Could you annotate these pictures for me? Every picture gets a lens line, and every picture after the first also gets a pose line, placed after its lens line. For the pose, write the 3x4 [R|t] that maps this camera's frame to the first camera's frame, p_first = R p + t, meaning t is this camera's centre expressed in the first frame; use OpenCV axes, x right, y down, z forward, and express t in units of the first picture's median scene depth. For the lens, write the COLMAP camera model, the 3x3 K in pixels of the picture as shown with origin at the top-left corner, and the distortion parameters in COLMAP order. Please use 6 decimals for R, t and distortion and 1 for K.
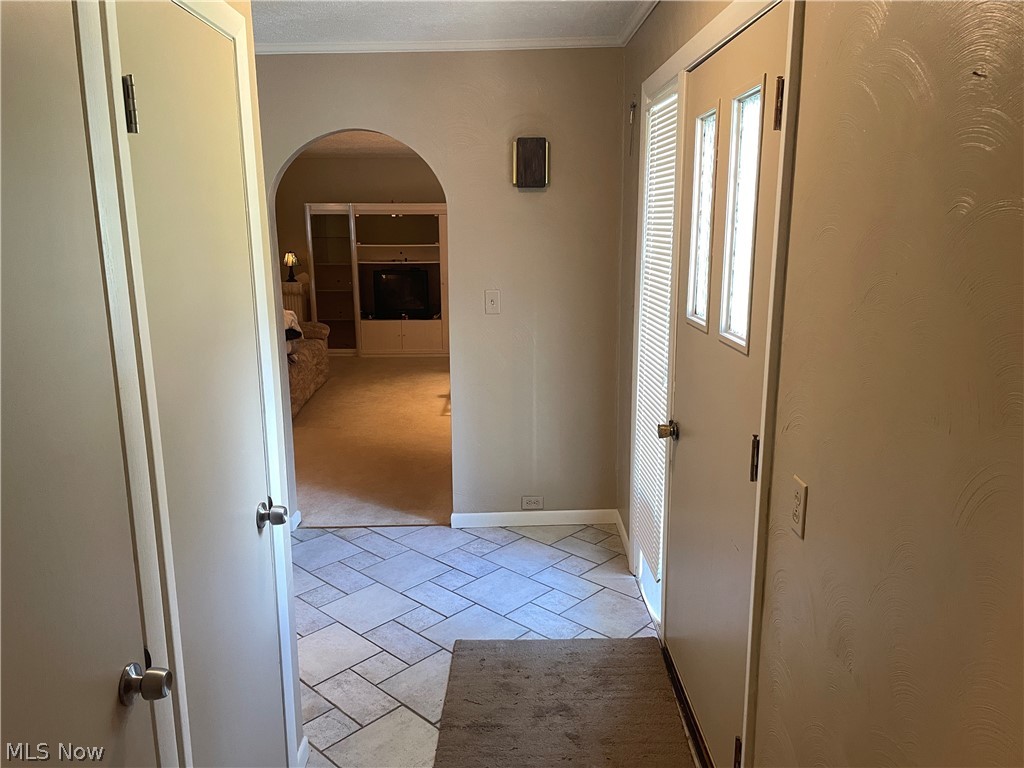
lens RADIAL K [[768.4, 0, 501.3], [0, 768.4, 387.6], [0, 0, 1]] dist [0.146176, -0.328720]
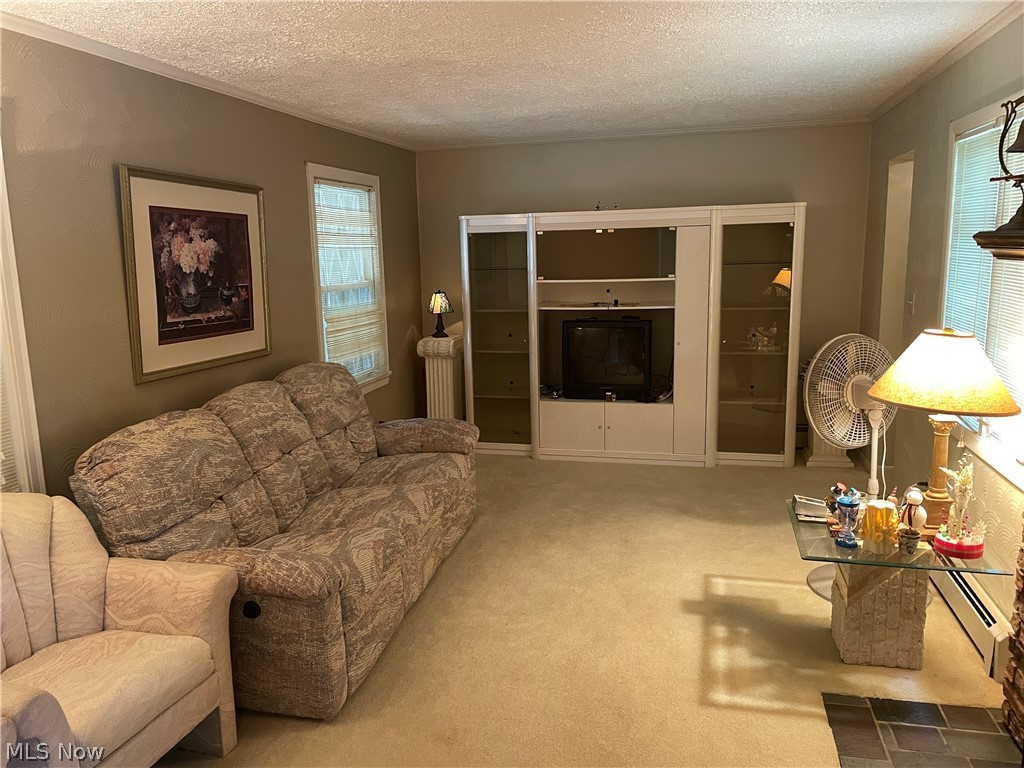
lens RADIAL K [[768.4, 0, 501.3], [0, 768.4, 387.6], [0, 0, 1]] dist [0.146176, -0.328720]
pose [[0.967947, 0.029505, -0.249417, -0.058347], [-0.036560, 0.999050, -0.023700, -0.082690], [0.248480, 0.032059, 0.968106, 0.398537]]
